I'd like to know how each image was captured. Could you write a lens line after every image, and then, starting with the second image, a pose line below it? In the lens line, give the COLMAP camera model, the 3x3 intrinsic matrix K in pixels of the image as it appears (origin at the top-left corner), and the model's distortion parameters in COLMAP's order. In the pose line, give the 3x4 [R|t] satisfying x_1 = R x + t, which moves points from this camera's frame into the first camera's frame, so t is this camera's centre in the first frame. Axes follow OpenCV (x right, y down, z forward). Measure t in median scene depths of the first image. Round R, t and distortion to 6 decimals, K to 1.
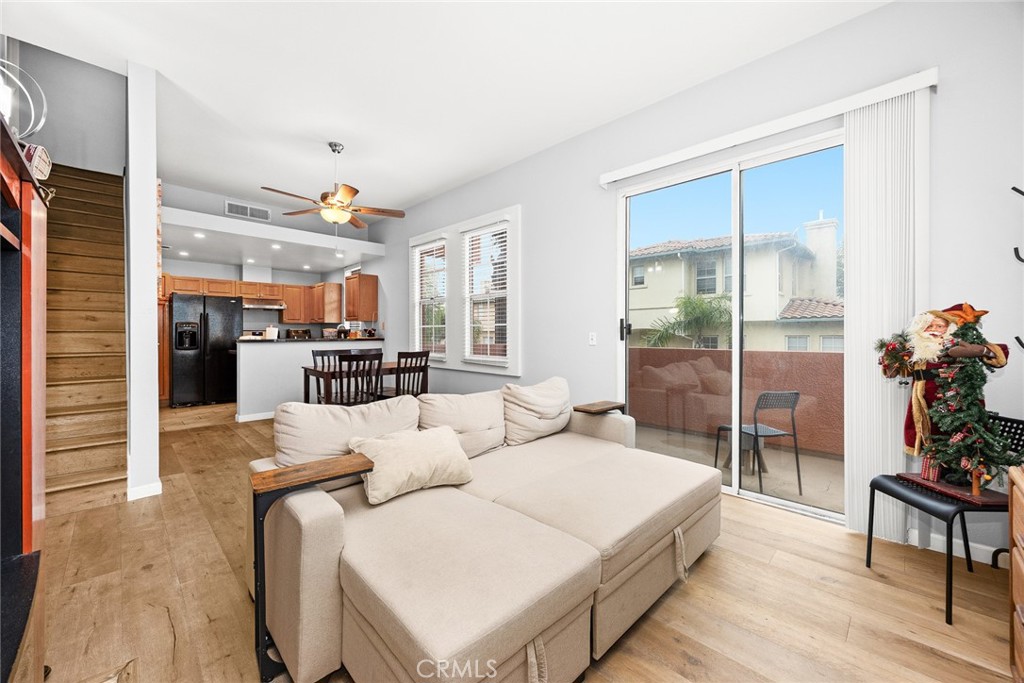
lens RADIAL K [[395.0, 0, 507.2], [0, 395.0, 336.1], [0, 0, 1]] dist [-0.003382, -0.000136]
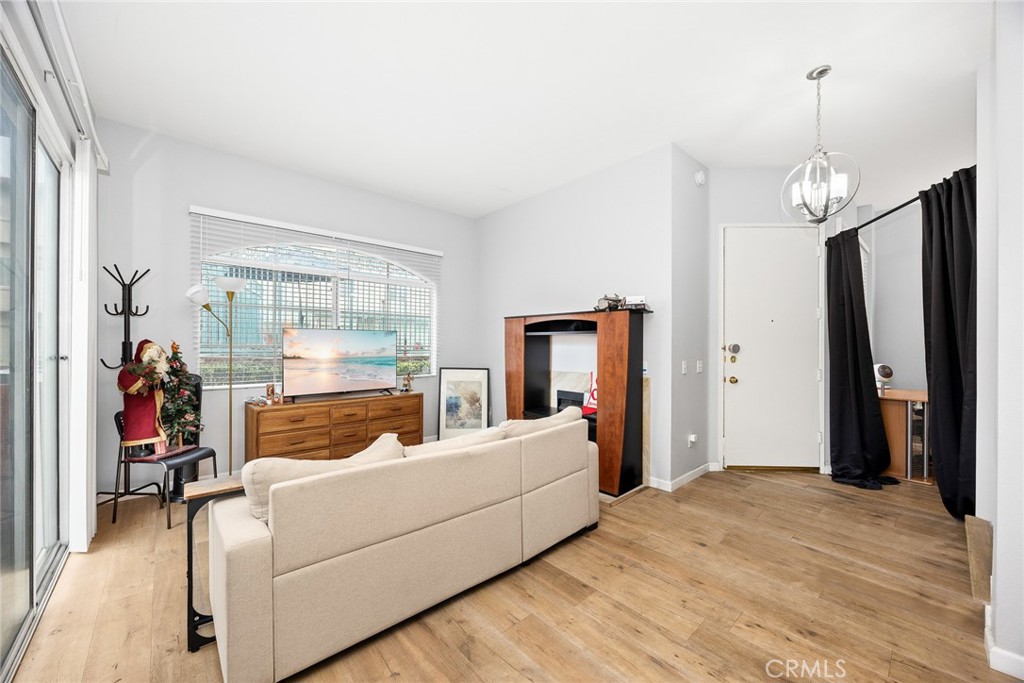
lens RADIAL K [[395.0, 0, 509.6], [0, 395.0, 343.6], [0, 0, 1]] dist [-0.003382, -0.000136]
pose [[-0.998992, -0.004001, 0.044718, -0.057479], [-0.003978, 0.999992, 0.000599, -0.012278], [-0.044720, 0.000421, -0.998999, 0.395924]]
